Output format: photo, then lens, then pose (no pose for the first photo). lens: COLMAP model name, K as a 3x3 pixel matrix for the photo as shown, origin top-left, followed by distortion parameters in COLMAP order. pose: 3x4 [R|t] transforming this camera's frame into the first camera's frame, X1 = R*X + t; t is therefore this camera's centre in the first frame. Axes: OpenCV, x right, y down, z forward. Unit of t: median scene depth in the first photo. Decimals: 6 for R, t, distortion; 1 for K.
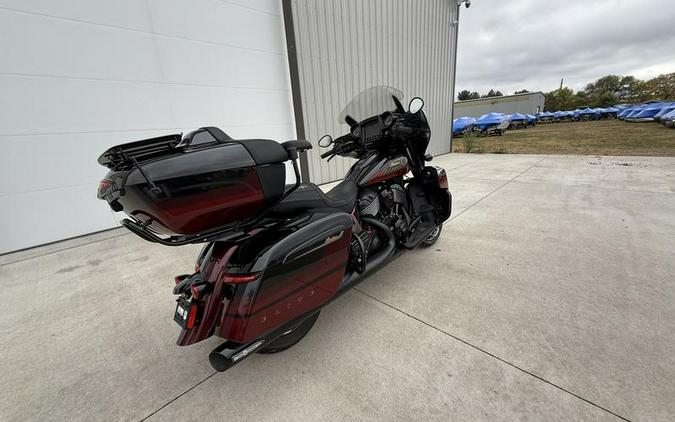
lens RADIAL K [[268.4, 0, 339.8], [0, 268.4, 216.6], [0, 0, 1]] dist [0.000774, -0.000310]
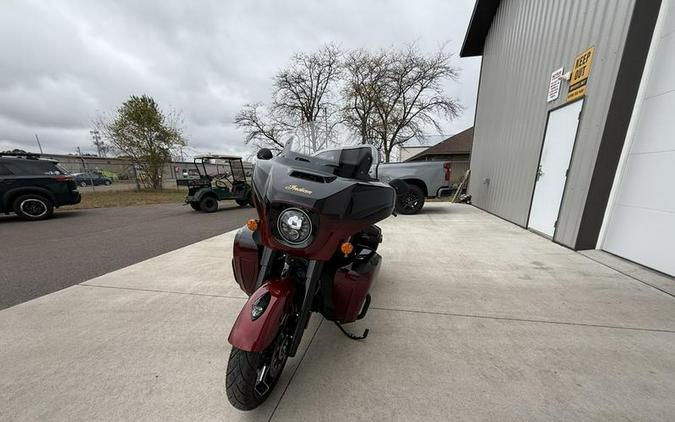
lens RADIAL K [[267.4, 0, 339.5], [0, 267.4, 255.6], [0, 0, 1]] dist [-0.001112, 0.000285]
pose [[-0.846269, 0.229124, -0.480970, 0.055222], [-0.094389, 0.824030, 0.558628, -0.062168], [0.524328, 0.518148, -0.675724, 0.181227]]
